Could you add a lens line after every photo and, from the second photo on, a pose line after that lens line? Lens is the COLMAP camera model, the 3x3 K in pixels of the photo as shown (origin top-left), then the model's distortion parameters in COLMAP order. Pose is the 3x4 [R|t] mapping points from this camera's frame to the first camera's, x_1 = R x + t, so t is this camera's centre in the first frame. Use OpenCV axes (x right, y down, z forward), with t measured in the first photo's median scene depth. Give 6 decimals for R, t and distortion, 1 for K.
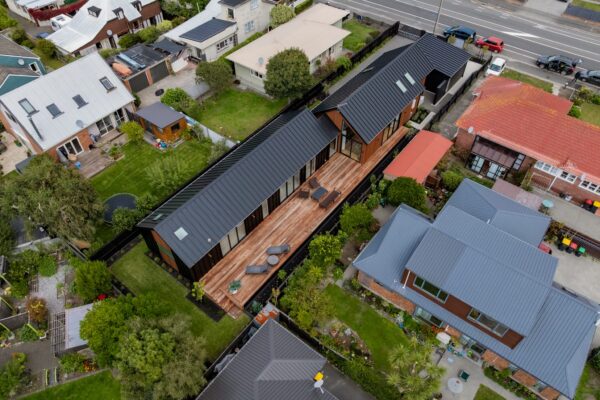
lens RADIAL K [[422.7, 0, 303.2], [0, 422.7, 196.6], [0, 0, 1]] dist [-0.034222, 0.006072]
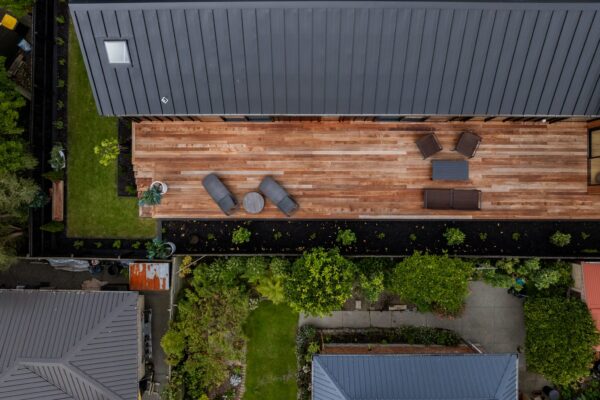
lens RADIAL K [[422.7, 0, 295.6], [0, 422.7, 198.7], [0, 0, 1]] dist [-0.034222, 0.006072]
pose [[0.606699, 0.794822, -0.013157, -0.033953], [-0.577427, 0.452012, 0.679899, -0.212771], [0.546346, -0.404898, 0.733187, 0.587799]]
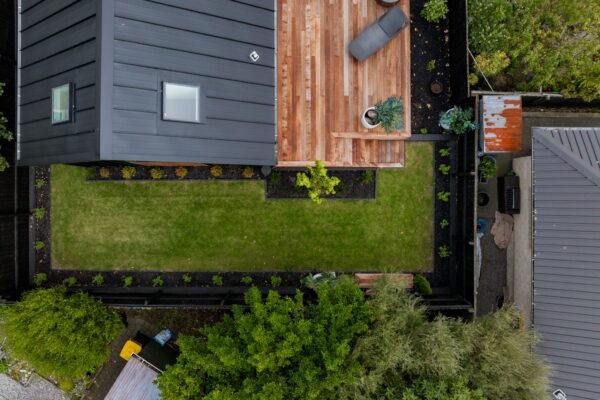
lens RADIAL K [[422.7, 0, 299.4], [0, 422.7, 189.5], [0, 0, 1]] dist [-0.034222, 0.006072]
pose [[0.791434, -0.611207, -0.007610, -0.216265], [0.460487, 0.587991, 0.664995, -0.023750], [-0.401975, -0.529804, 0.746809, 0.601741]]
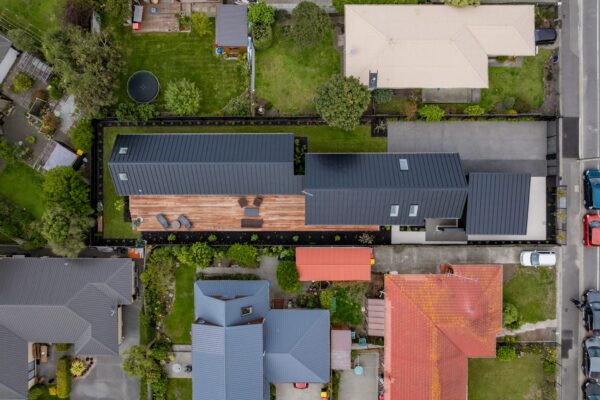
lens RADIAL K [[422.7, 0, 298.5], [0, 422.7, 198.8], [0, 0, 1]] dist [-0.034222, 0.006072]
pose [[0.610177, 0.792220, -0.008445, 0.102319], [-0.573482, 0.449007, 0.685208, -0.939483], [0.546628, -0.413255, 0.728298, 0.240474]]
